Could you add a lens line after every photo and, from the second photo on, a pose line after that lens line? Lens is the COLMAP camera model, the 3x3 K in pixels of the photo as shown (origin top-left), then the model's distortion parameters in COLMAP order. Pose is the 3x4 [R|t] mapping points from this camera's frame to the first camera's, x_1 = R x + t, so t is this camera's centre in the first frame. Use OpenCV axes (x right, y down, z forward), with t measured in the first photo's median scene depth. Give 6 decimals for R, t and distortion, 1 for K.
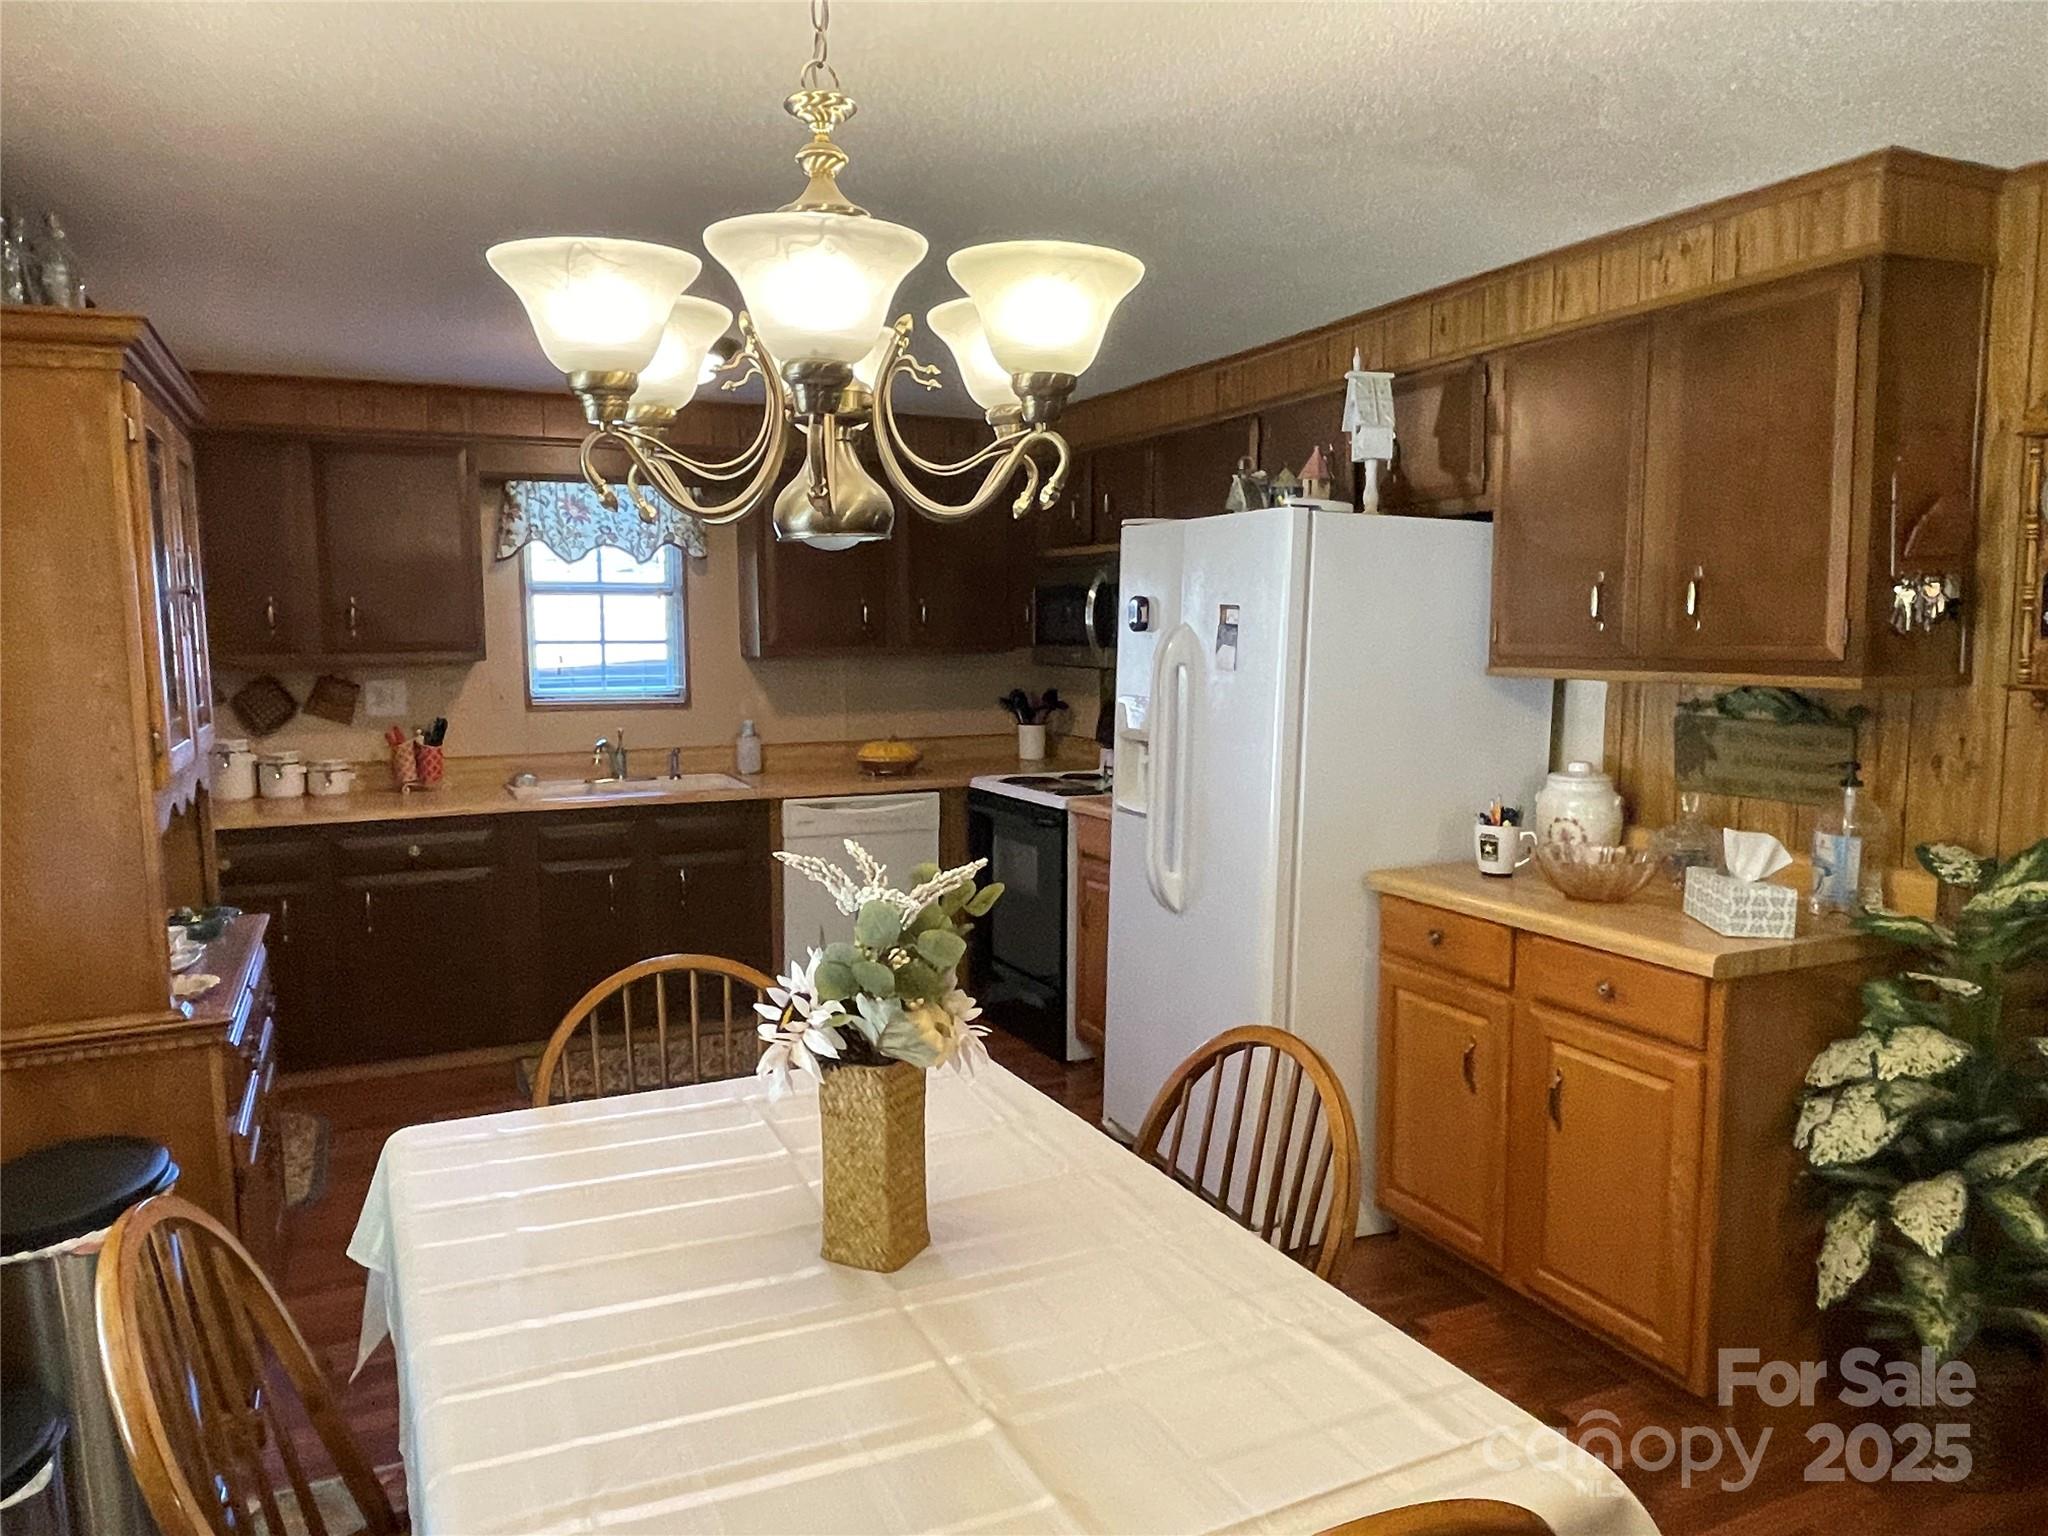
lens RADIAL K [[1411.3, 0, 1021.4], [0, 1411.3, 770.6], [0, 0, 1]] dist [-0.008921, 0.002184]
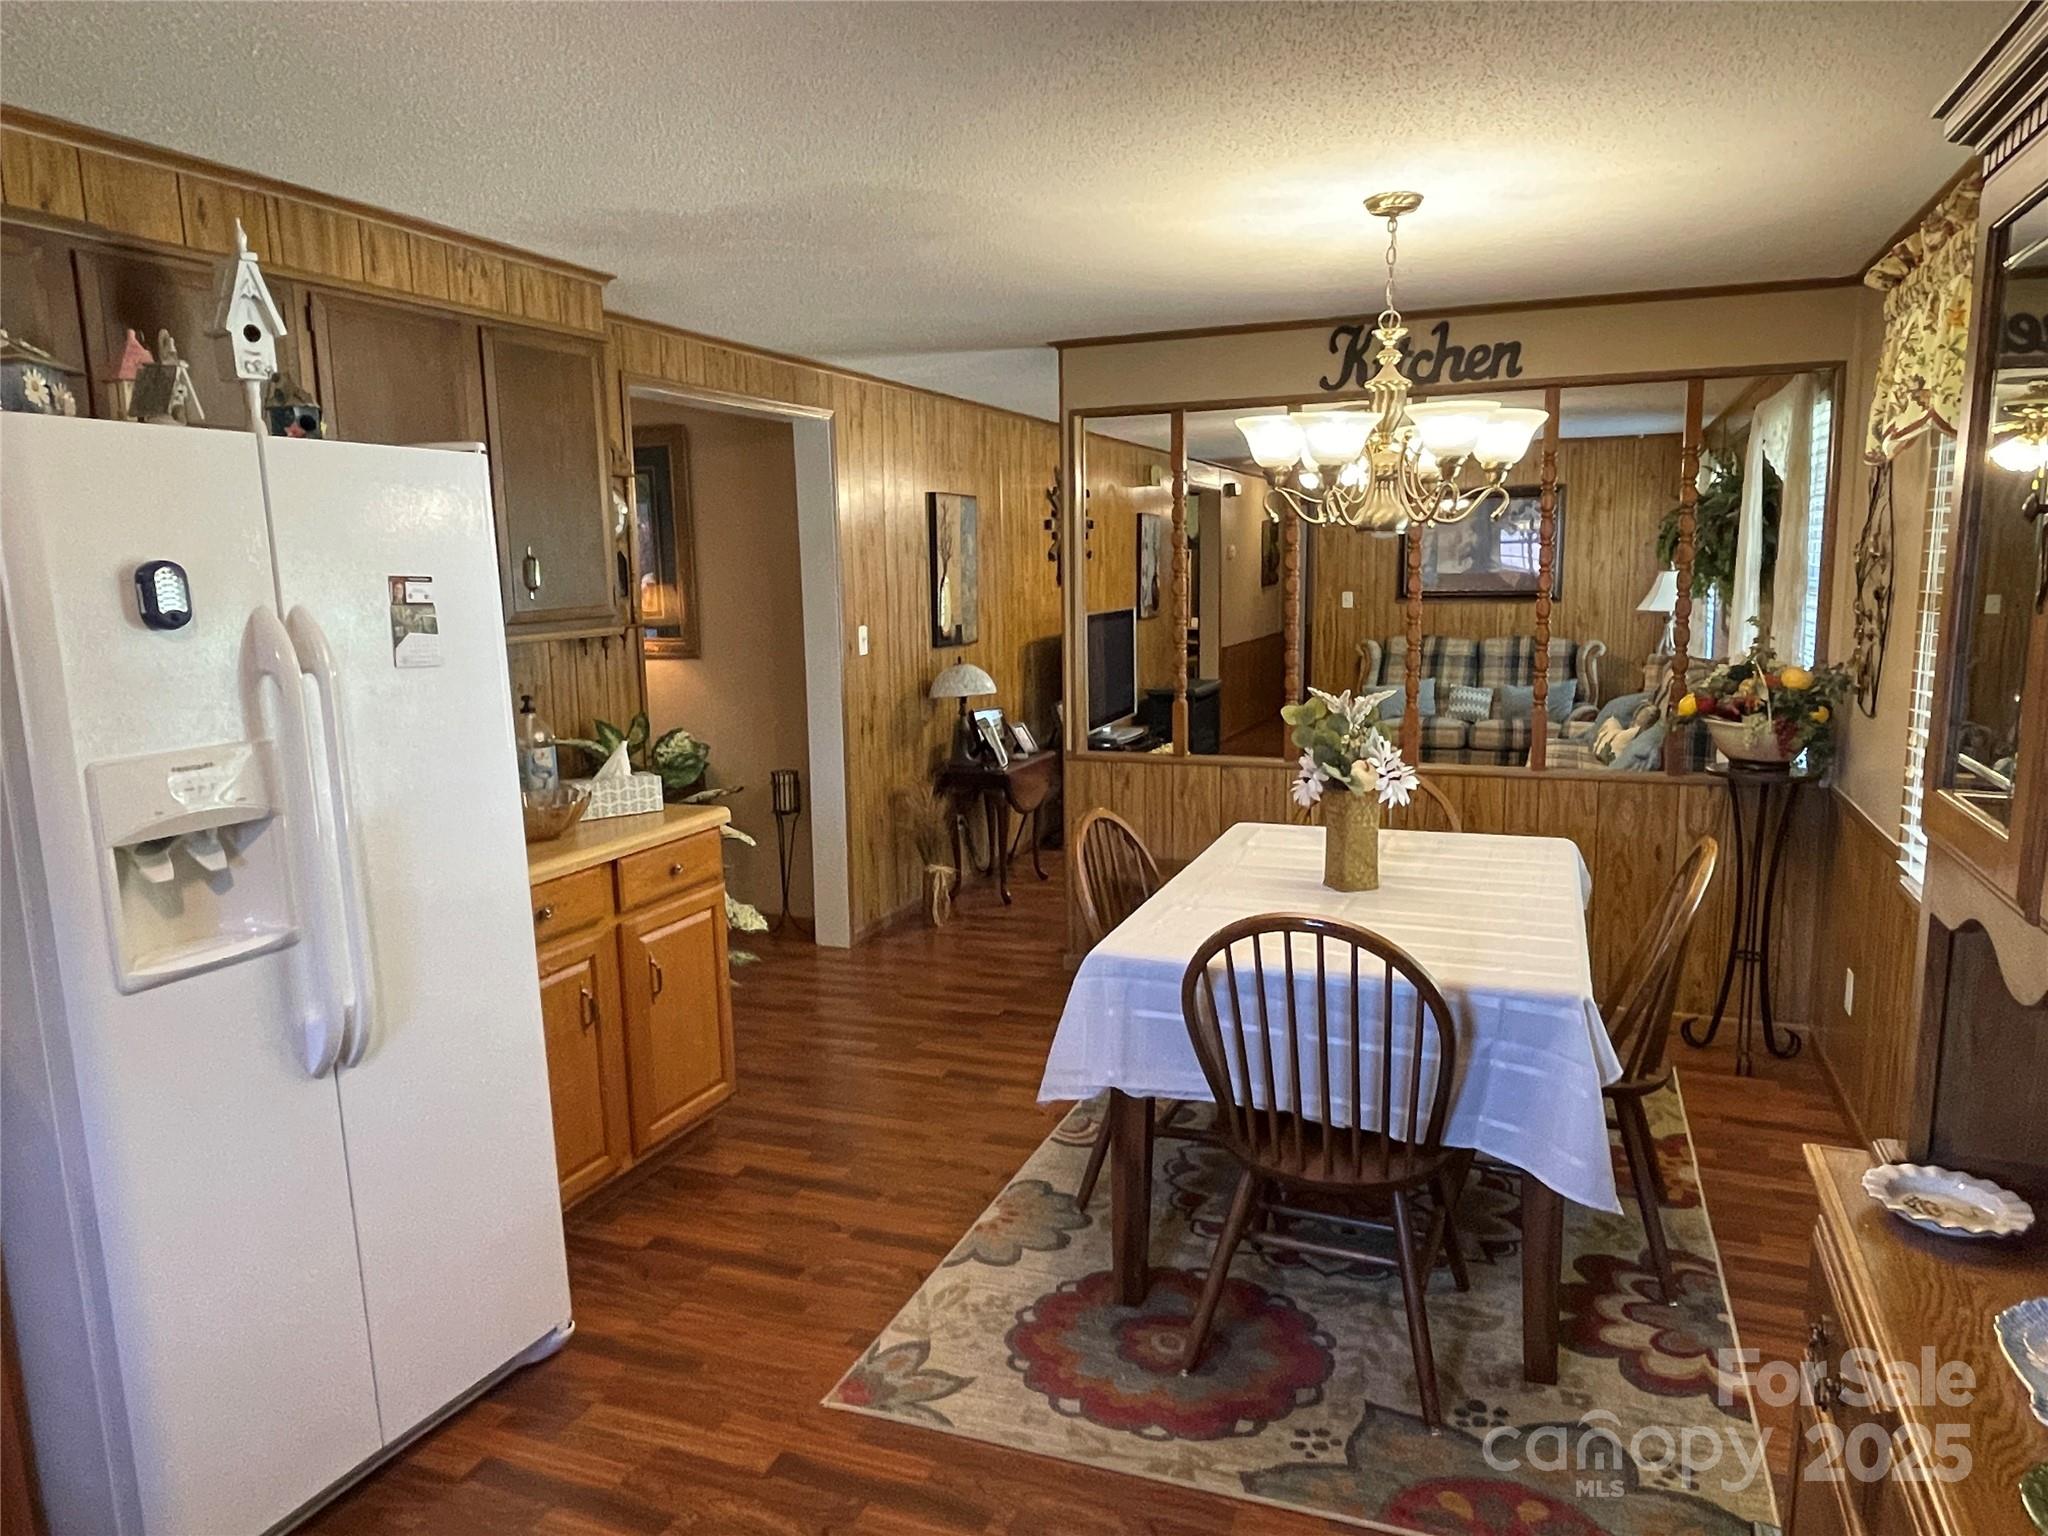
lens RADIAL K [[1346.9, 0, 1025.2], [0, 1346.9, 755.0], [0, 0, 1]] dist [0.004640, 0.000172]
pose [[-0.682945, -0.085195, 0.725484, -0.610675], [0.101950, 0.972338, 0.210156, -0.153192], [-0.723320, 0.217489, -0.655368, 1.344722]]
